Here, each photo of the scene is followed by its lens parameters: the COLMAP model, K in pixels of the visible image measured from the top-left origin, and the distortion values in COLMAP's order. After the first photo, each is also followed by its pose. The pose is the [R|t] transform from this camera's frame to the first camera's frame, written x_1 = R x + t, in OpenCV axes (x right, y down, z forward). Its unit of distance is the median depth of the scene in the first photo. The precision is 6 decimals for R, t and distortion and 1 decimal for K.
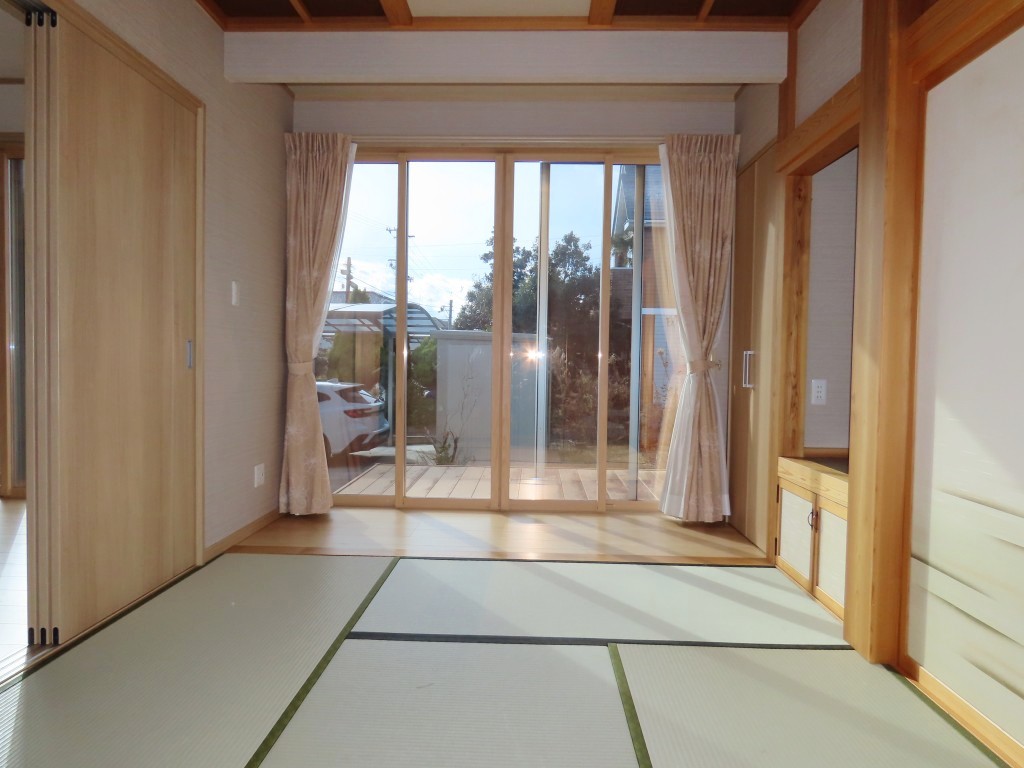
lens RADIAL K [[634.9, 0, 512.0], [0, 634.9, 384.0], [0, 0, 1]] dist [-0.036757, 0.001447]
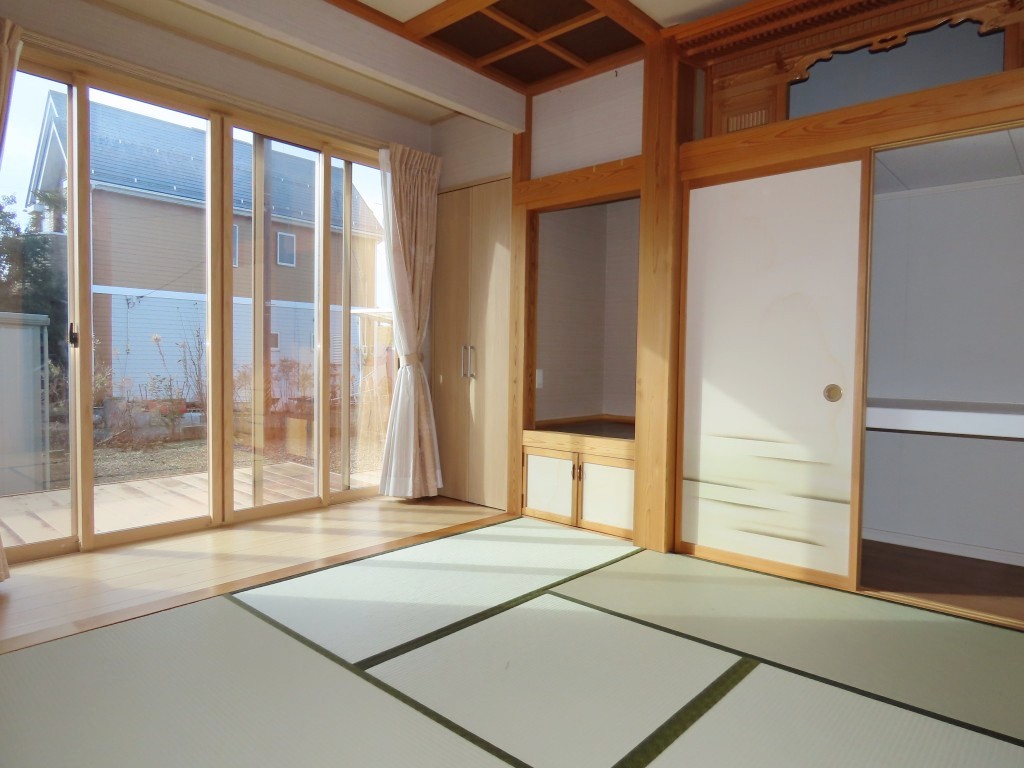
lens RADIAL K [[643.0, 0, 512.0], [0, 643.0, 384.0], [0, 0, 1]] dist [-0.005024, 0.001300]
pose [[0.644796, -0.039191, 0.763350, -0.585184], [0.022562, 0.999225, 0.032243, -0.021031], [-0.764022, -0.003568, 0.645180, 0.175376]]
